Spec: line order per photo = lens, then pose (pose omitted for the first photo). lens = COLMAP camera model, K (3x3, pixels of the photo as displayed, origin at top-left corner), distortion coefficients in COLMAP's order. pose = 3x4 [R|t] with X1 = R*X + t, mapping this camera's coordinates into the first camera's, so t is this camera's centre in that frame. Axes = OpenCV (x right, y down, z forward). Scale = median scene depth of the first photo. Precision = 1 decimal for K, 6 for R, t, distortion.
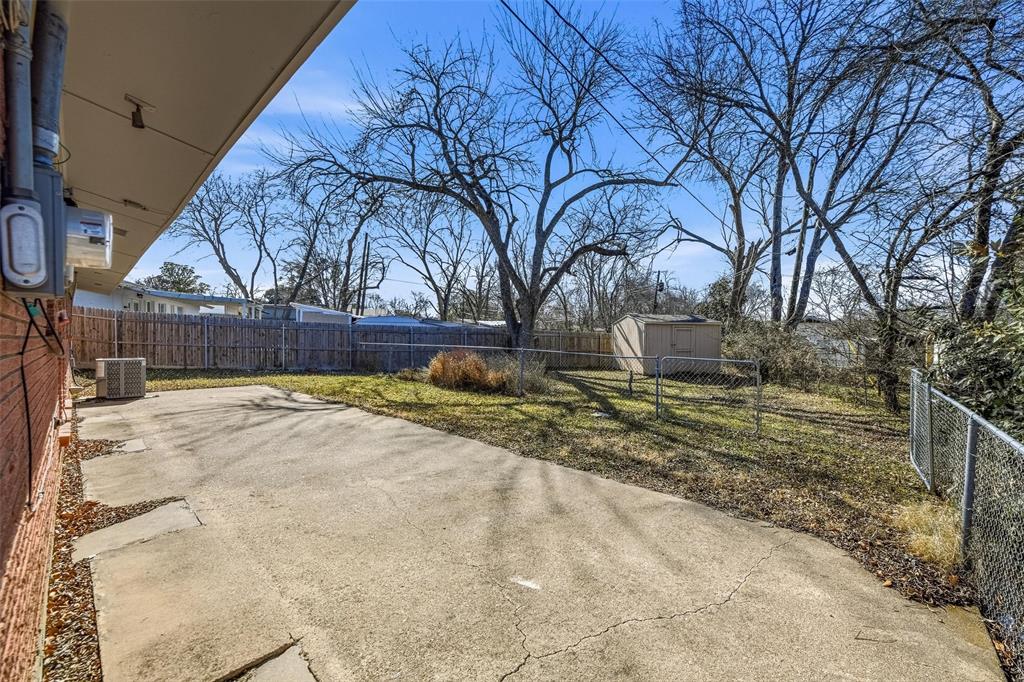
lens RADIAL K [[409.0, 0, 517.1], [0, 409.0, 341.2], [0, 0, 1]] dist [-0.007991, 0.000151]
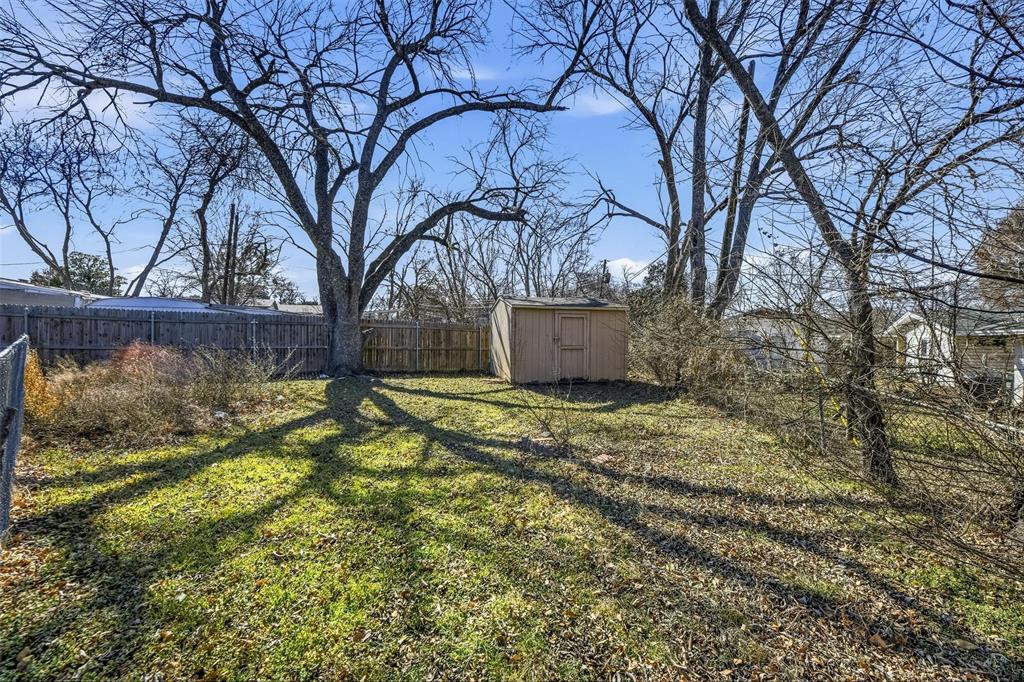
lens RADIAL K [[409.0, 0, 517.1], [0, 409.0, 341.2], [0, 0, 1]] dist [-0.007991, 0.000151]
pose [[0.998482, -0.001152, 0.055066, 0.264723], [0.001170, 0.999999, -0.000310, 0.011270], [-0.055066, 0.000374, 0.998483, 0.303840]]
